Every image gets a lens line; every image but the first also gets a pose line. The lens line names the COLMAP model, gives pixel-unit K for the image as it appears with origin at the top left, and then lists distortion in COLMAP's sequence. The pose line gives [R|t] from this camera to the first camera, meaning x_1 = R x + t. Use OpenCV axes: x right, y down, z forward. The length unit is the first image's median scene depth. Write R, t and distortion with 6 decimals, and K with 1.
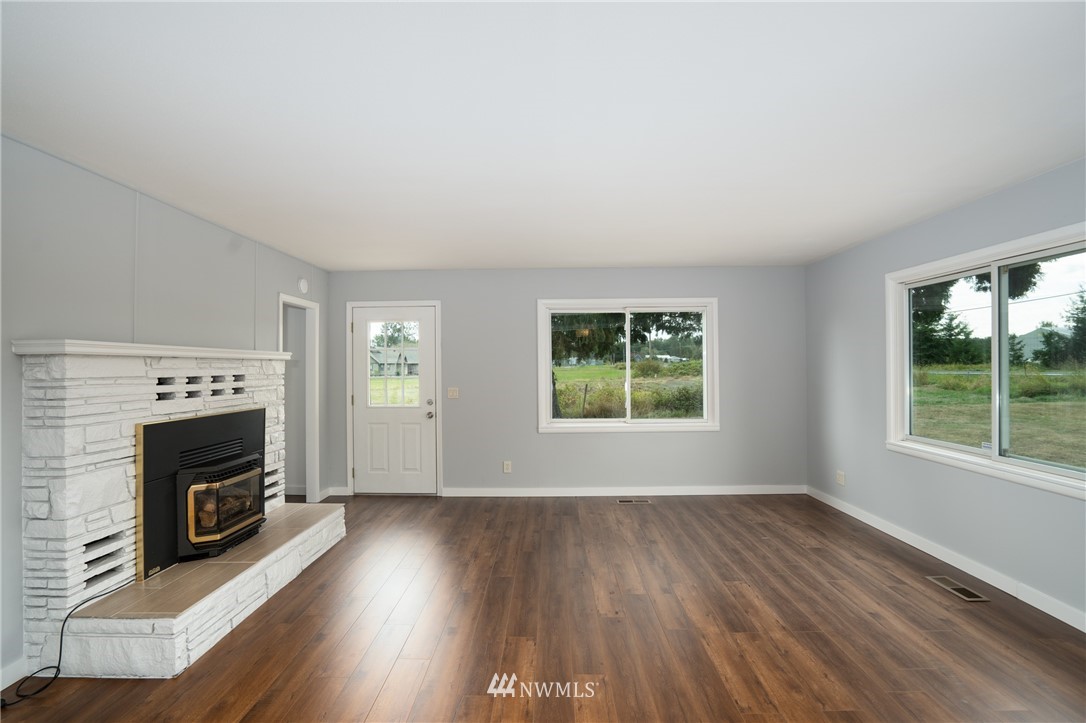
lens RADIAL K [[498.7, 0, 543.0], [0, 498.7, 361.5], [0, 0, 1]] dist [-0.077042, 0.027369]
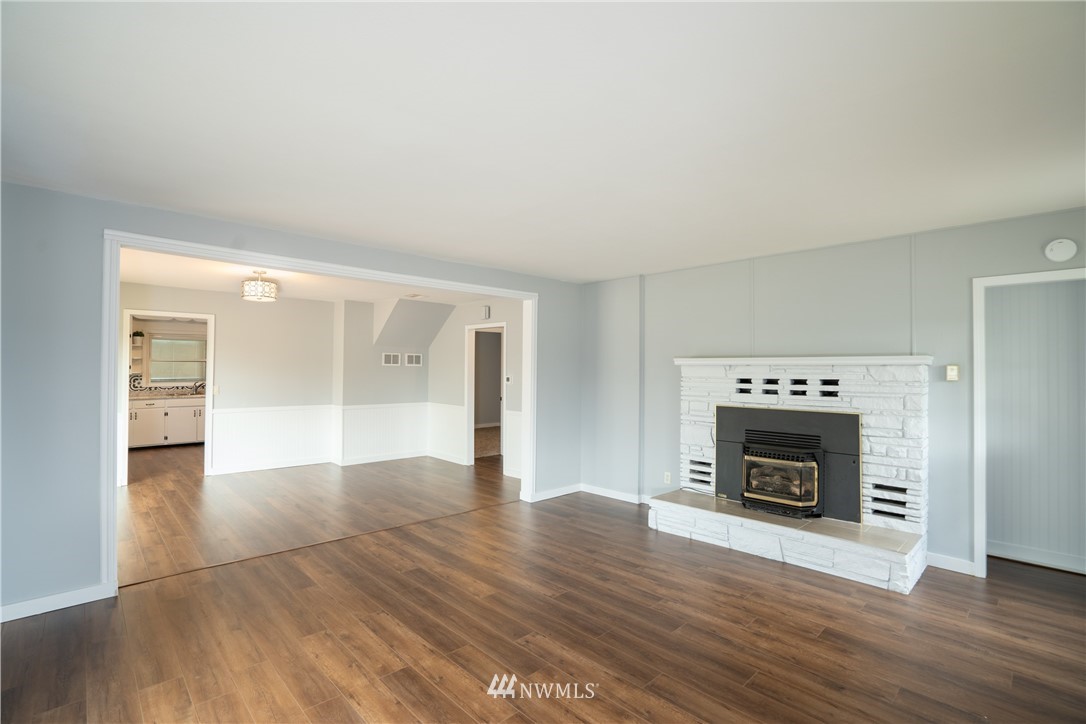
lens RADIAL K [[498.7, 0, 543.0], [0, 498.7, 362.0], [0, 0, 1]] dist [-0.077042, 0.027369]
pose [[-0.706161, -0.004517, -0.708036, 0.746540], [0.006595, 0.999894, -0.012956, -0.003571], [0.708020, -0.013818, -0.706057, 1.594356]]
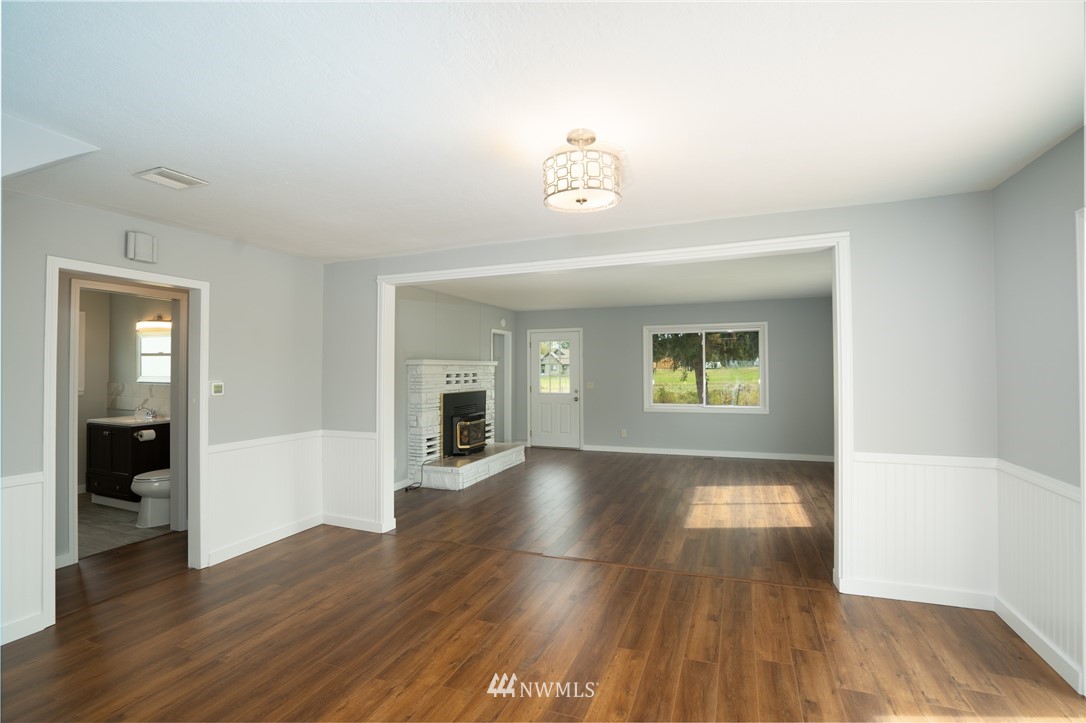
lens RADIAL K [[498.7, 0, 543.0], [0, 498.7, 361.5], [0, 0, 1]] dist [-0.077042, 0.027369]
pose [[0.936226, -0.002883, -0.351388, 0.441203], [0.002135, 0.999995, -0.002516, -0.018945], [0.351393, 0.001605, 0.936227, -1.008687]]
